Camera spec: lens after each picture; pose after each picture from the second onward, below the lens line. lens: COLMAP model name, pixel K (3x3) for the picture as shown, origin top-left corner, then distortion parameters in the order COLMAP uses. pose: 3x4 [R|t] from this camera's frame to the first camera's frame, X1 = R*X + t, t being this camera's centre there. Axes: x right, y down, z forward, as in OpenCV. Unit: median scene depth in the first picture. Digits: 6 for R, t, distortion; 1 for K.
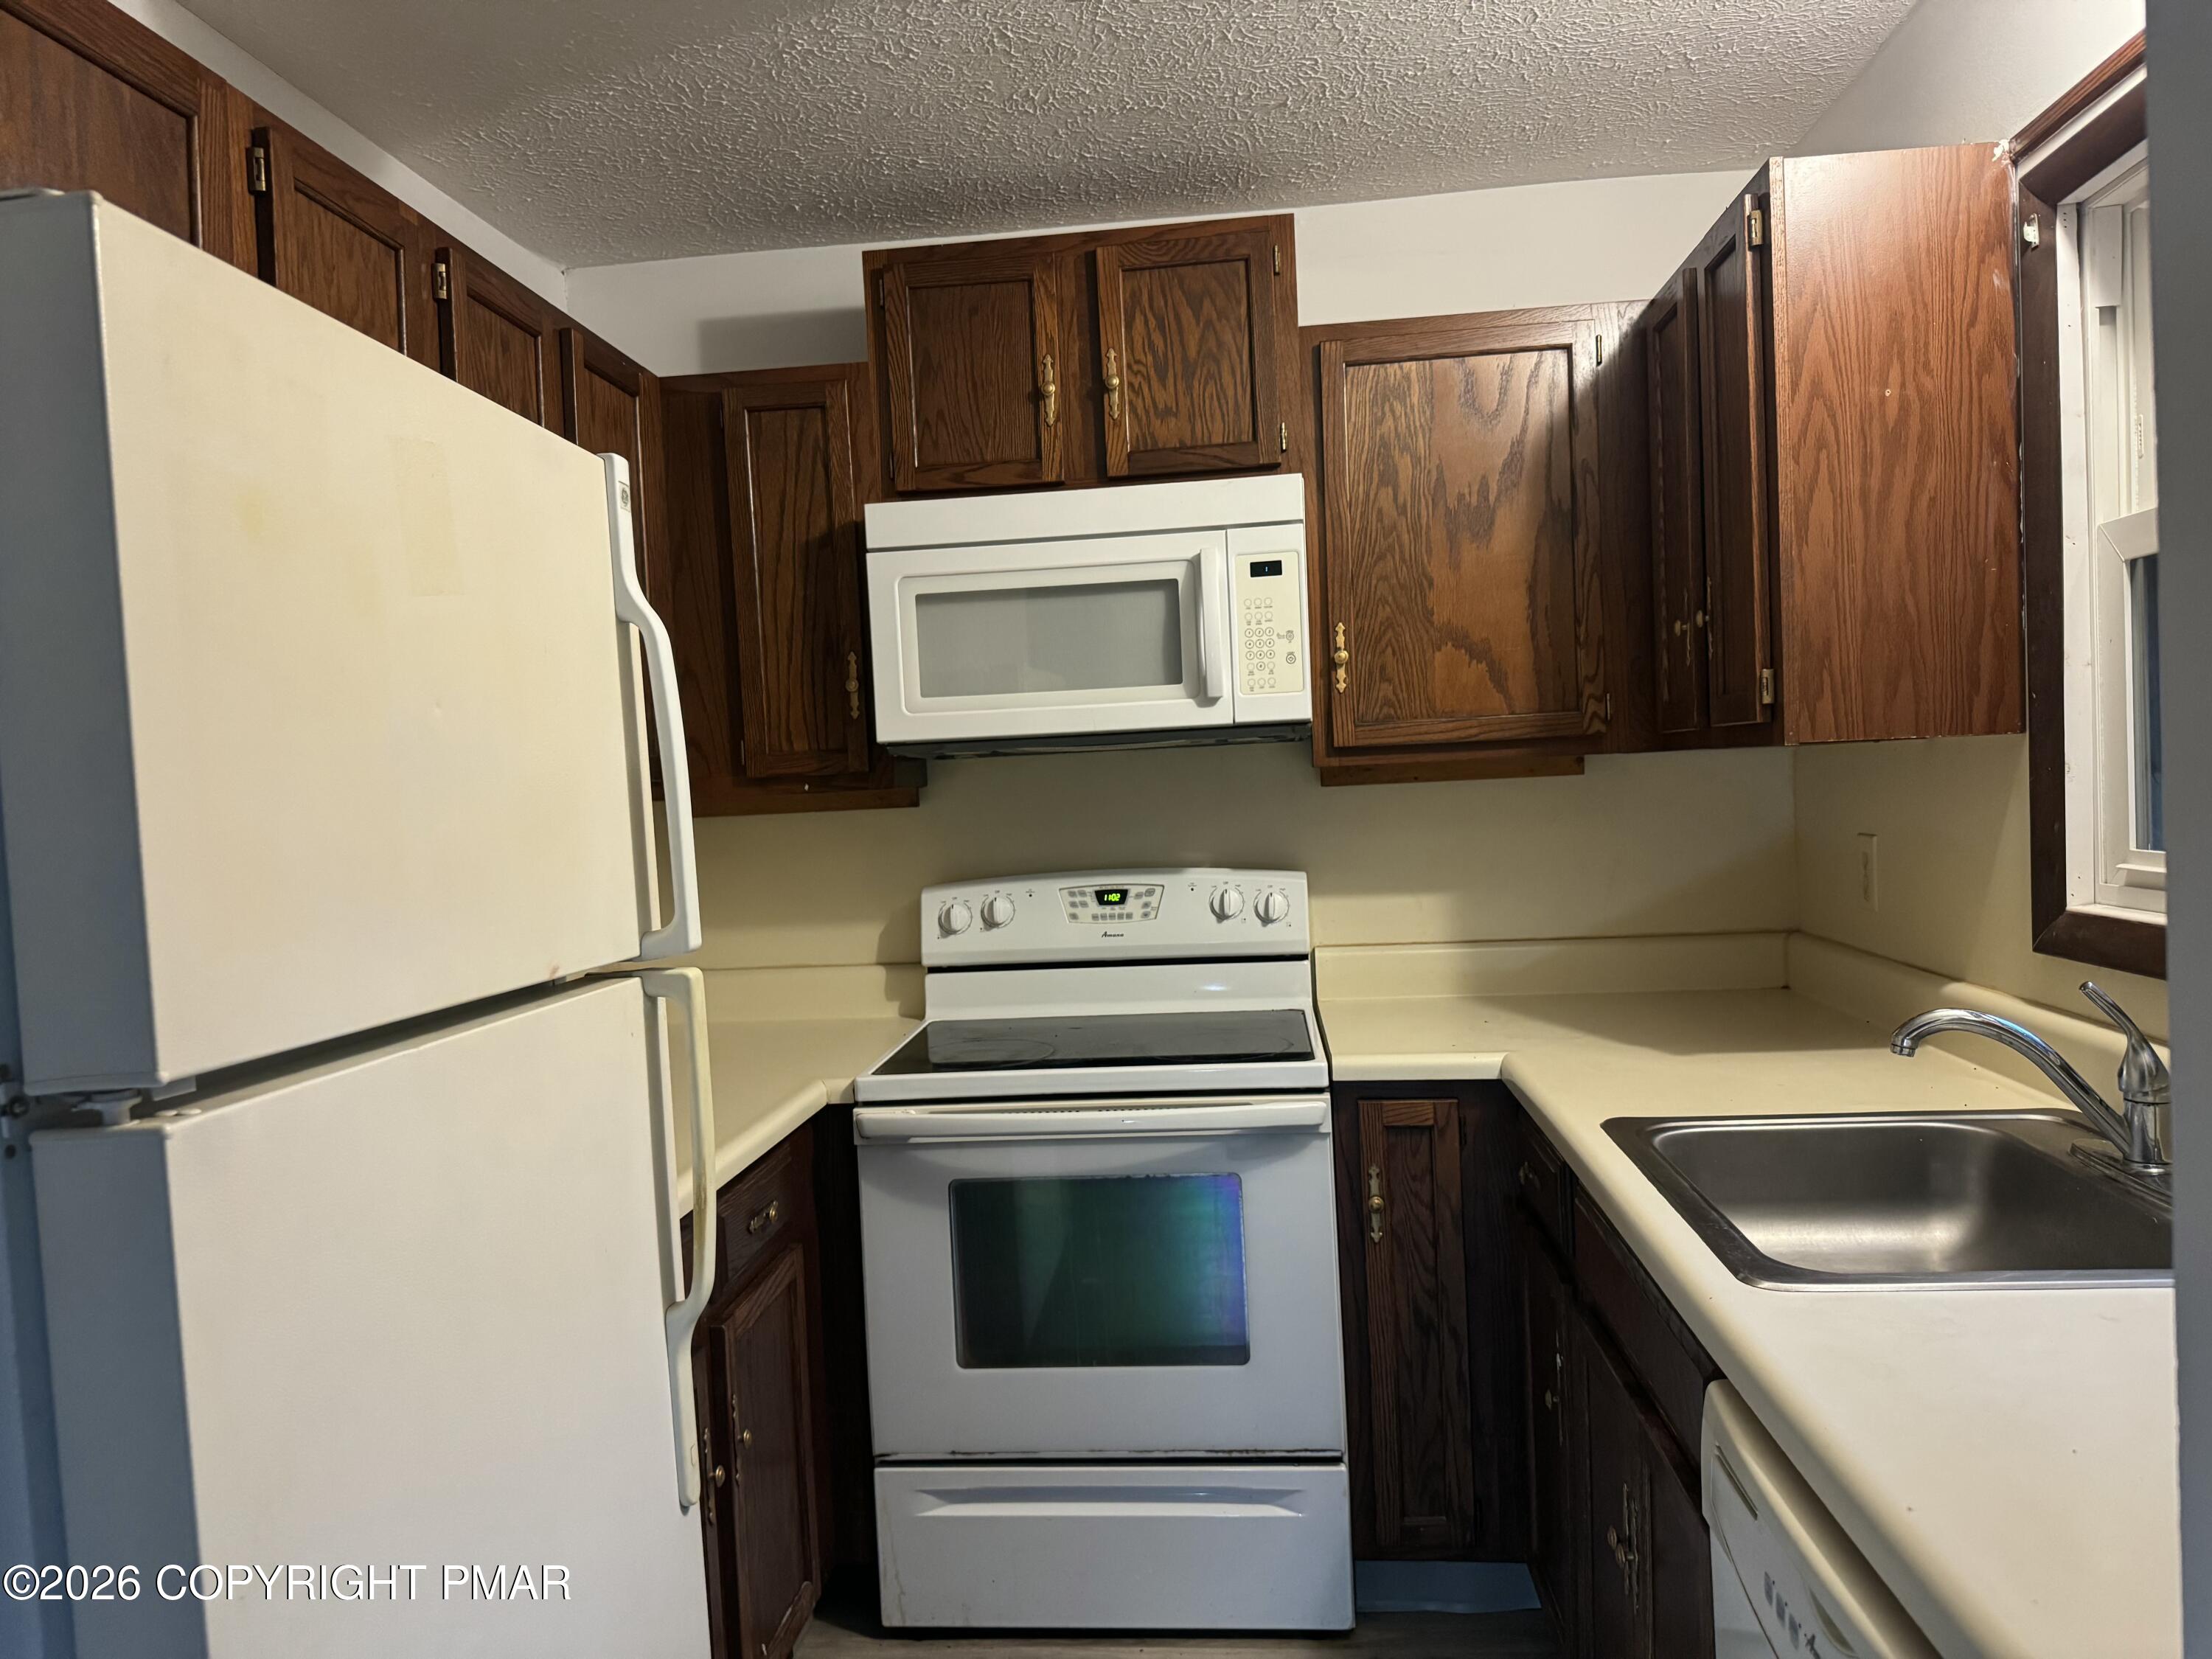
lens RADIAL K [[1573.4, 0, 1148.7], [0, 1573.4, 815.6], [0, 0, 1]] dist [0.070699, -0.083504]
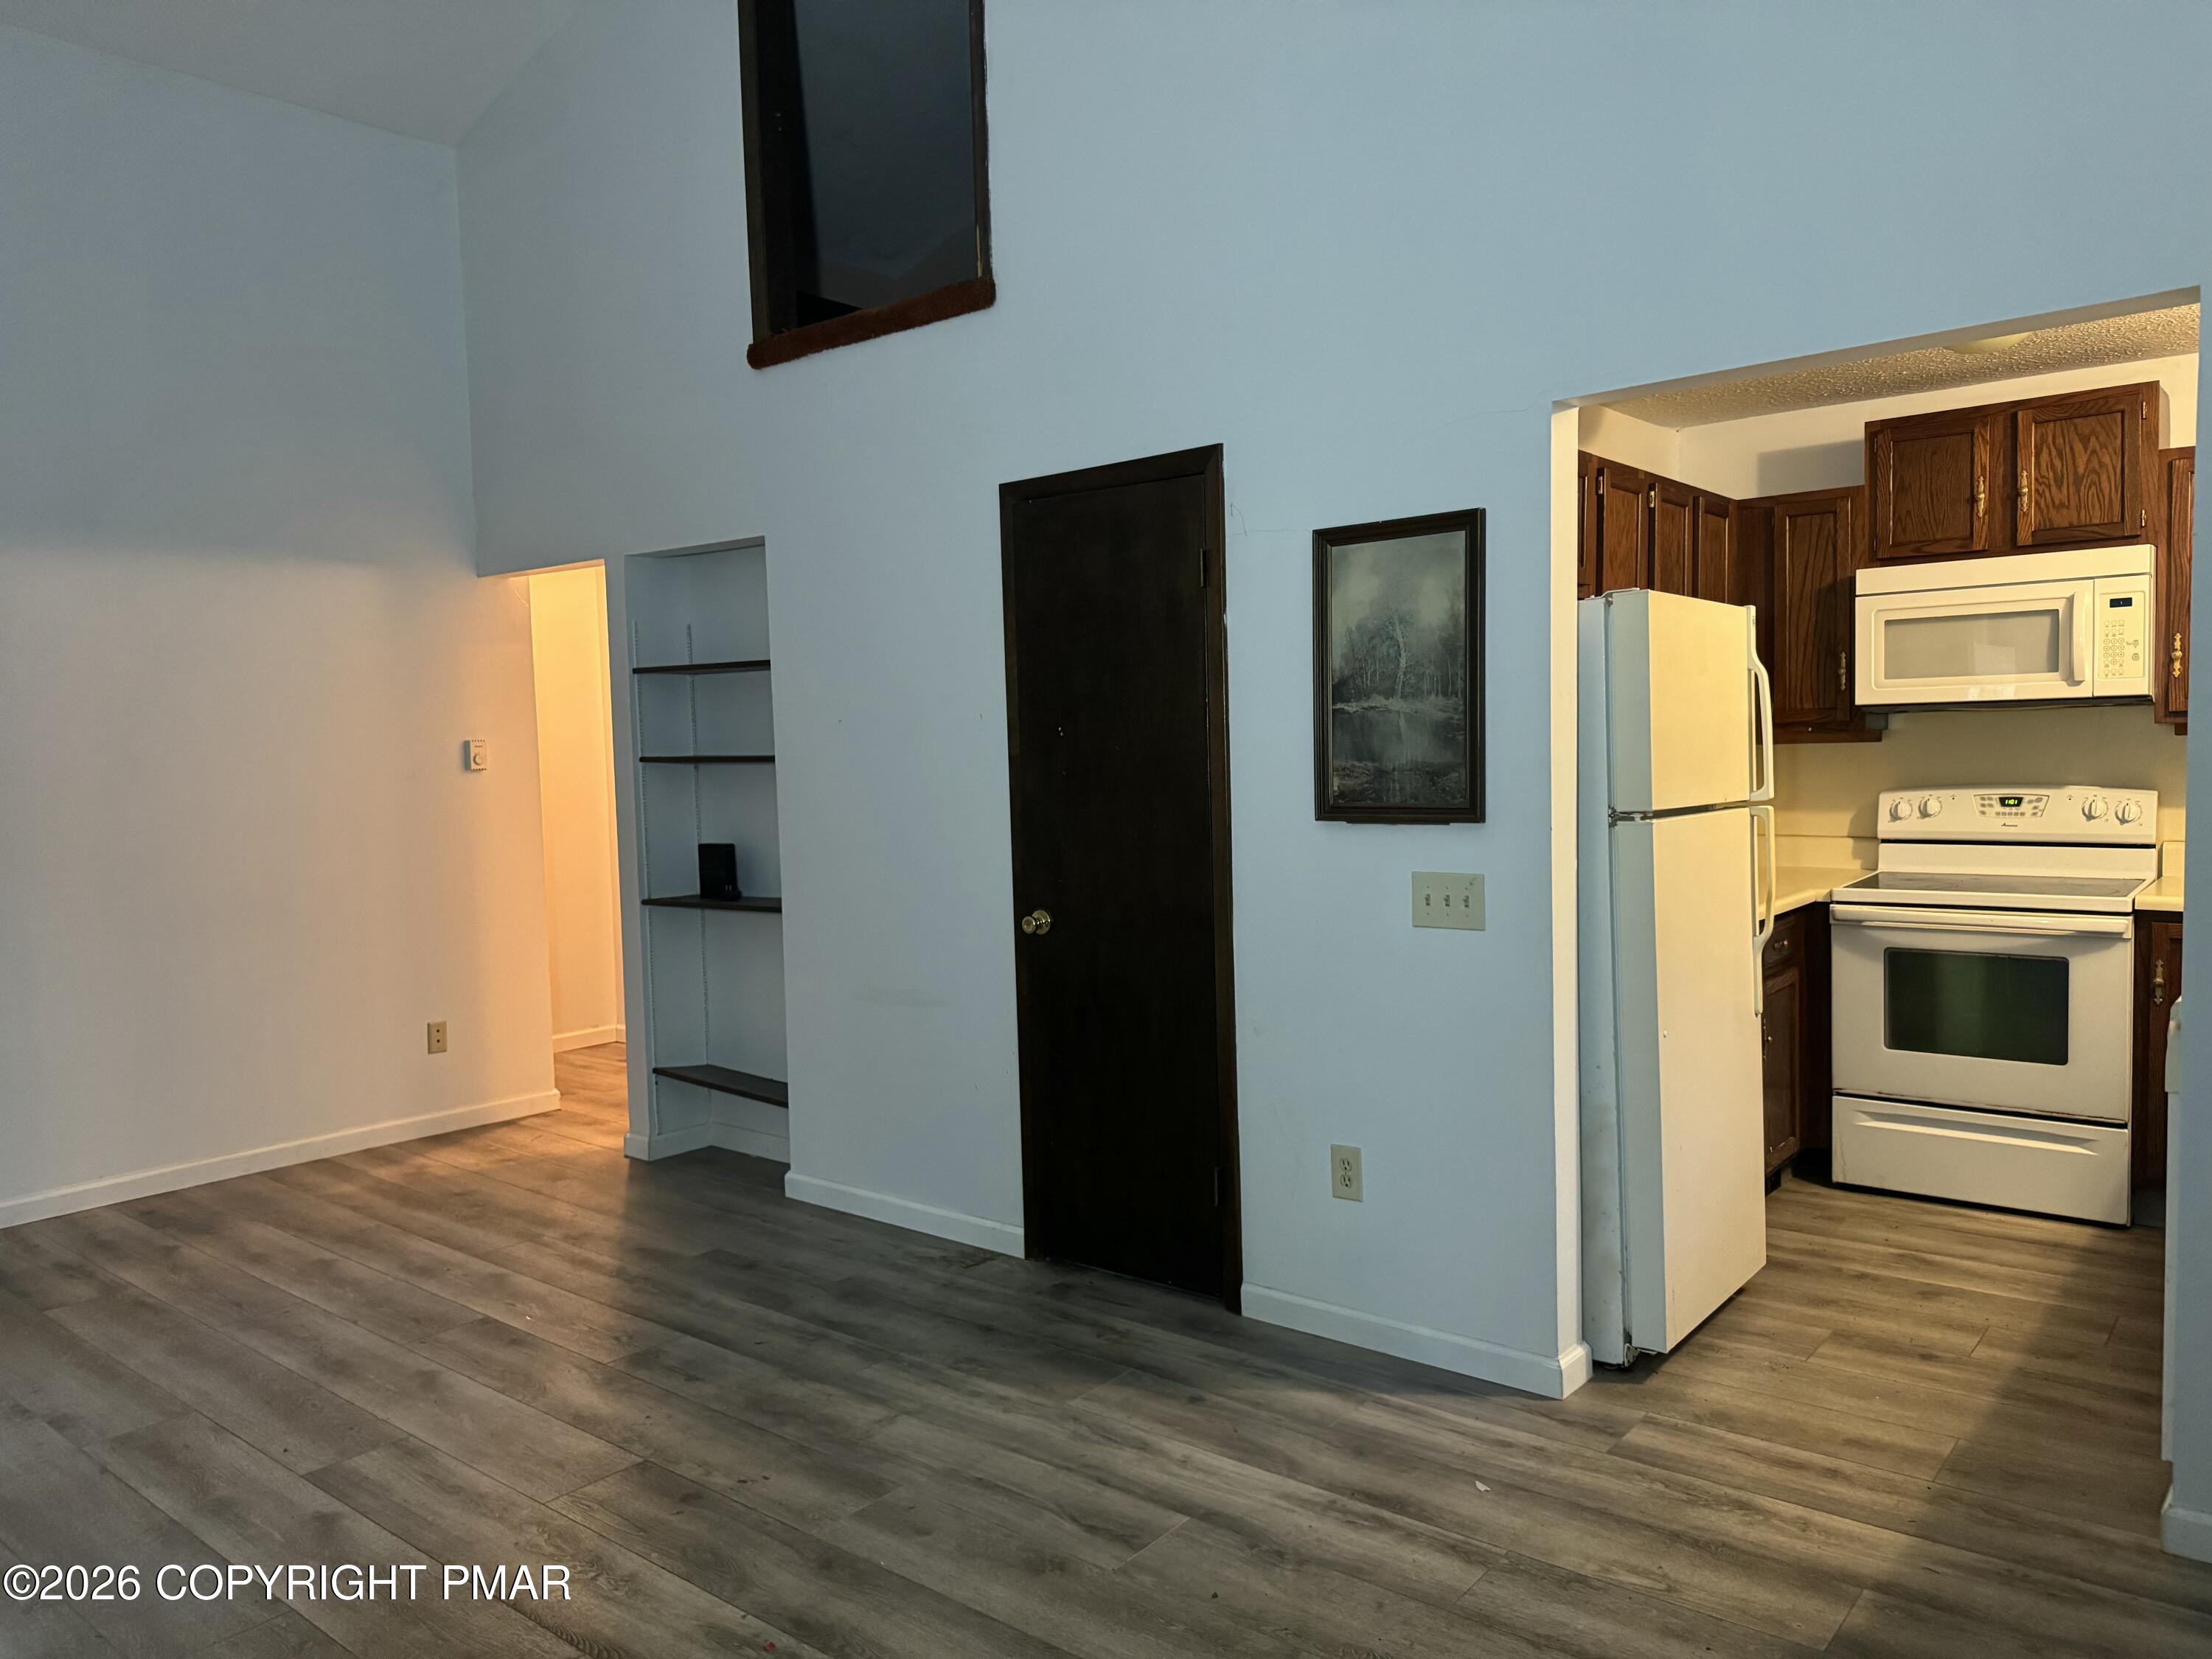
lens RADIAL K [[1573.4, 0, 1114.0], [0, 1573.4, 837.7], [0, 0, 1]] dist [0.070699, -0.083504]
pose [[0.822110, 0.060922, -0.566060, 0.164355], [-0.025520, 0.997202, 0.070260, -0.002498], [0.568757, -0.043316, 0.821364, -0.949892]]
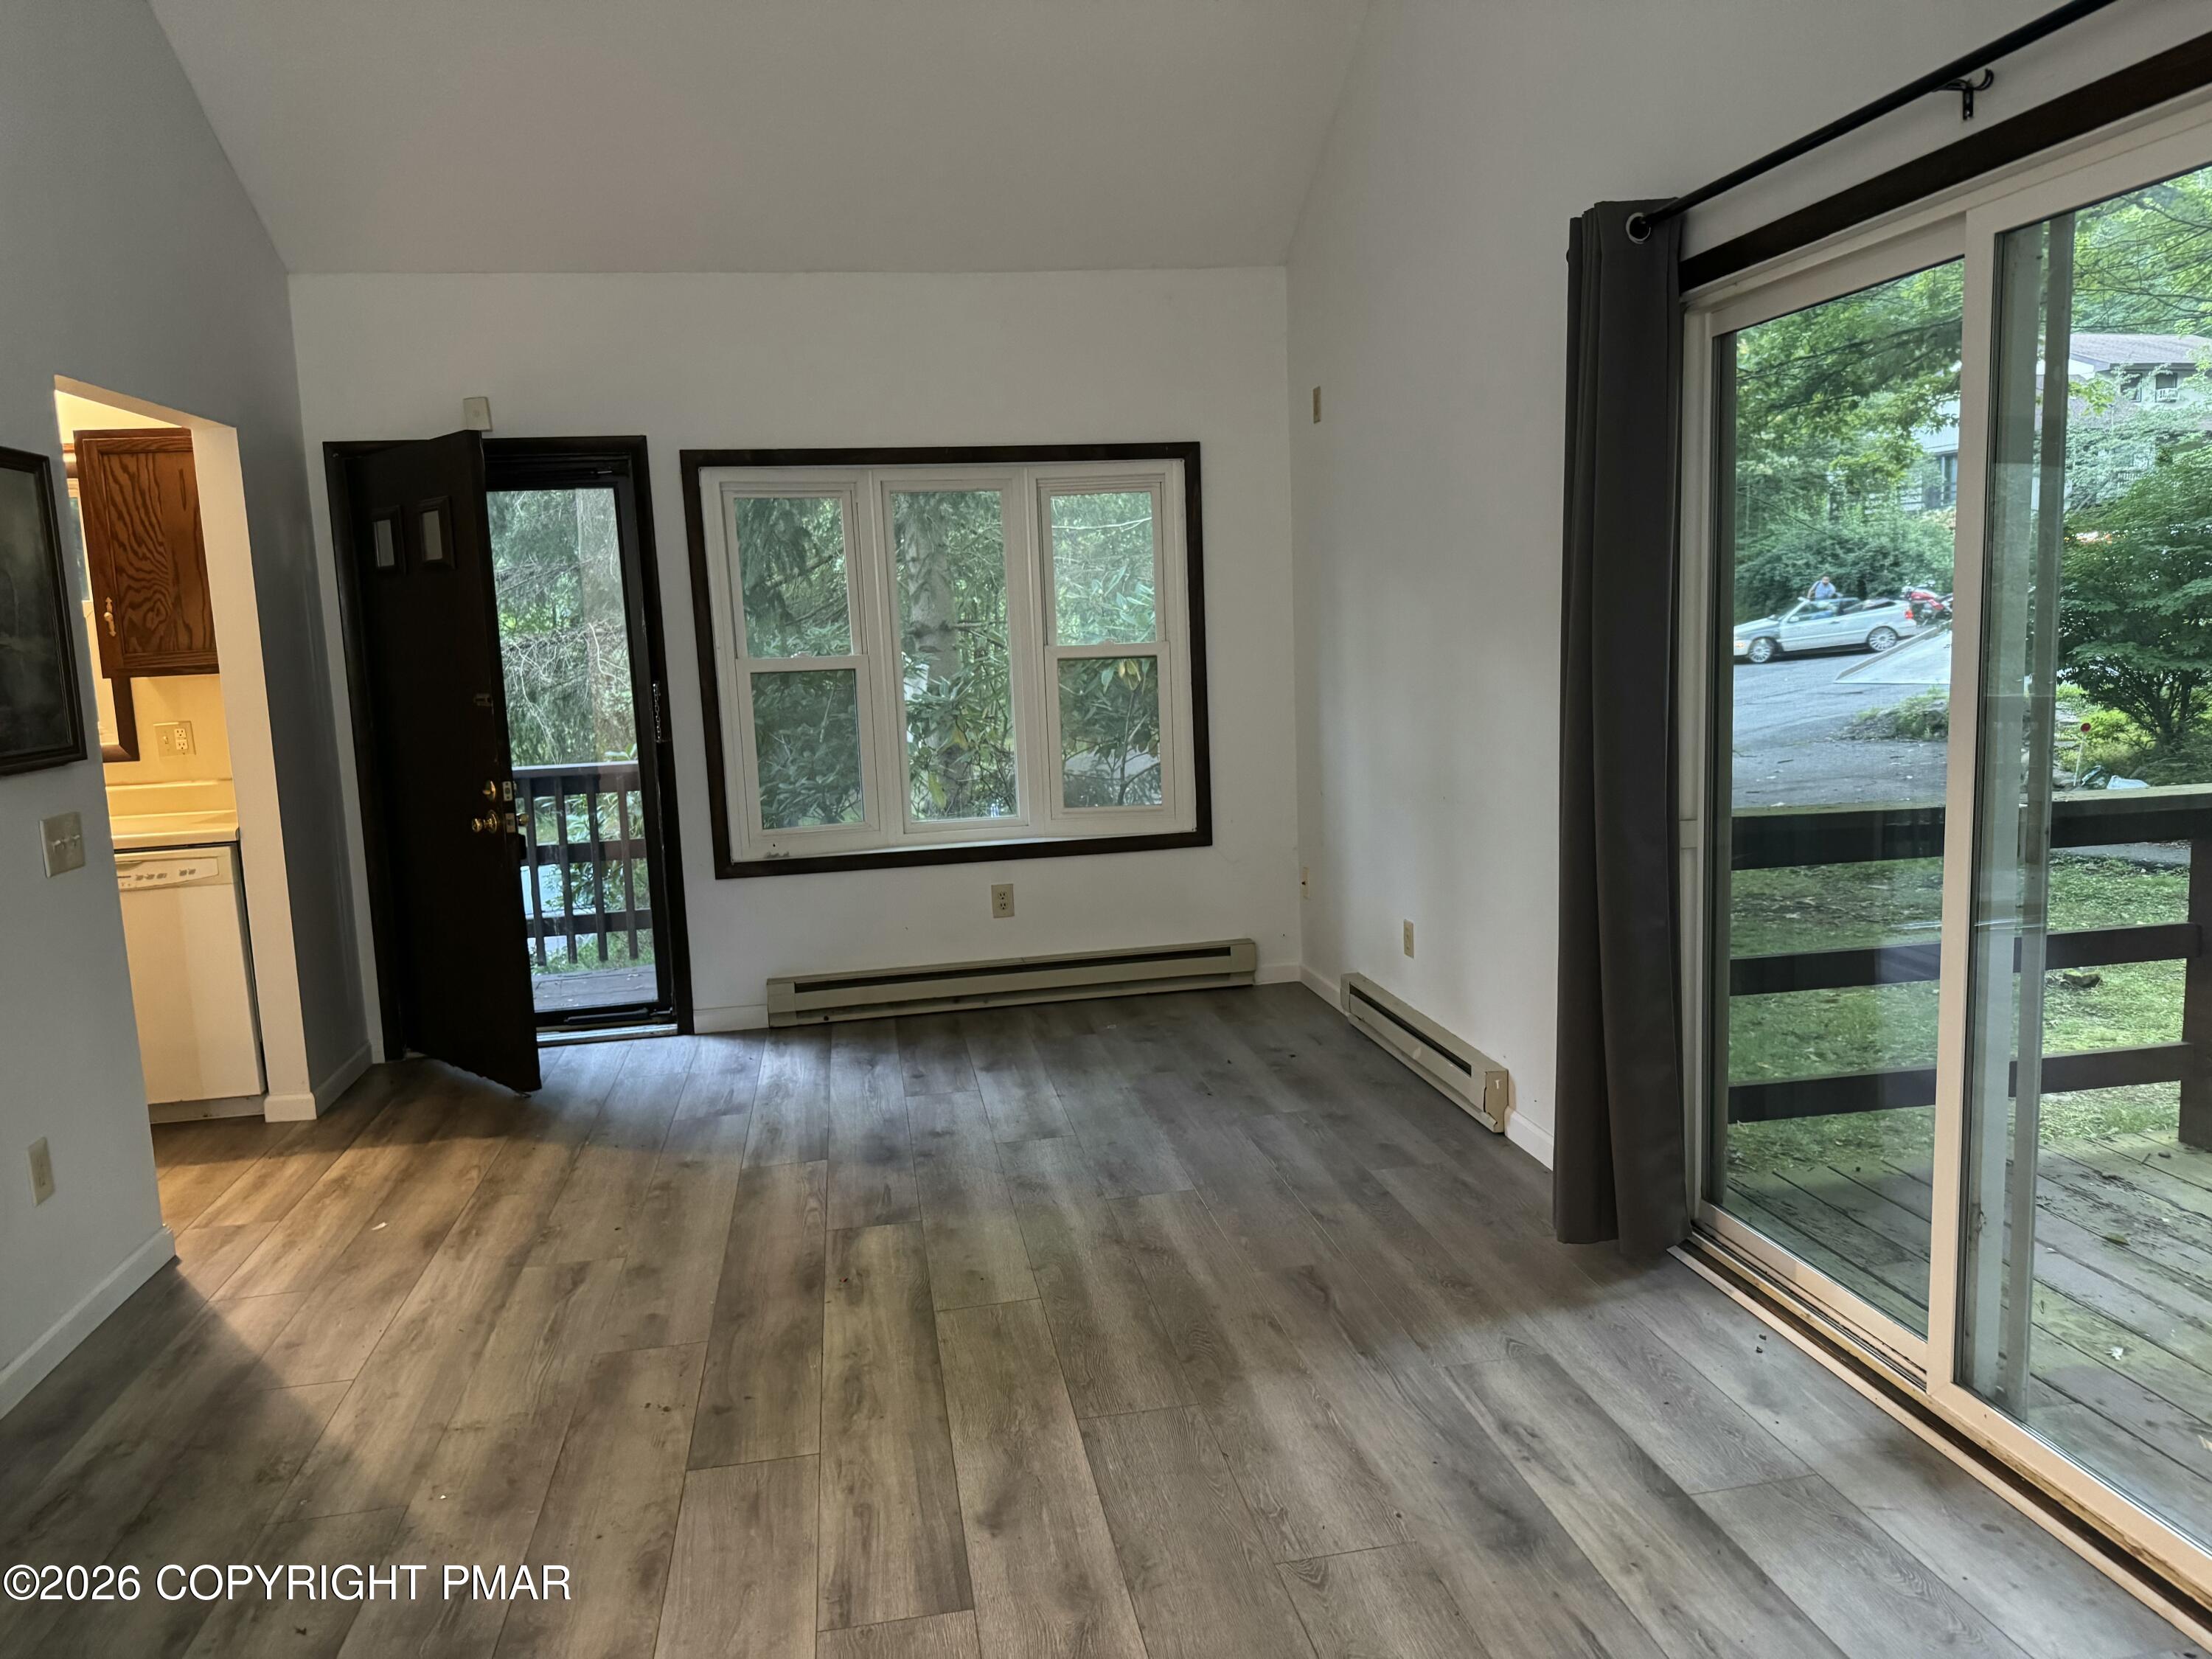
lens RADIAL K [[1573.4, 0, 1110.4], [0, 1573.4, 812.7], [0, 0, 1]] dist [0.070699, -0.083504]
pose [[-0.250785, -0.060234, 0.966167, -1.761634], [0.086269, 0.992701, 0.084281, 0.070314], [-0.964191, 0.104487, -0.243758, -0.261013]]
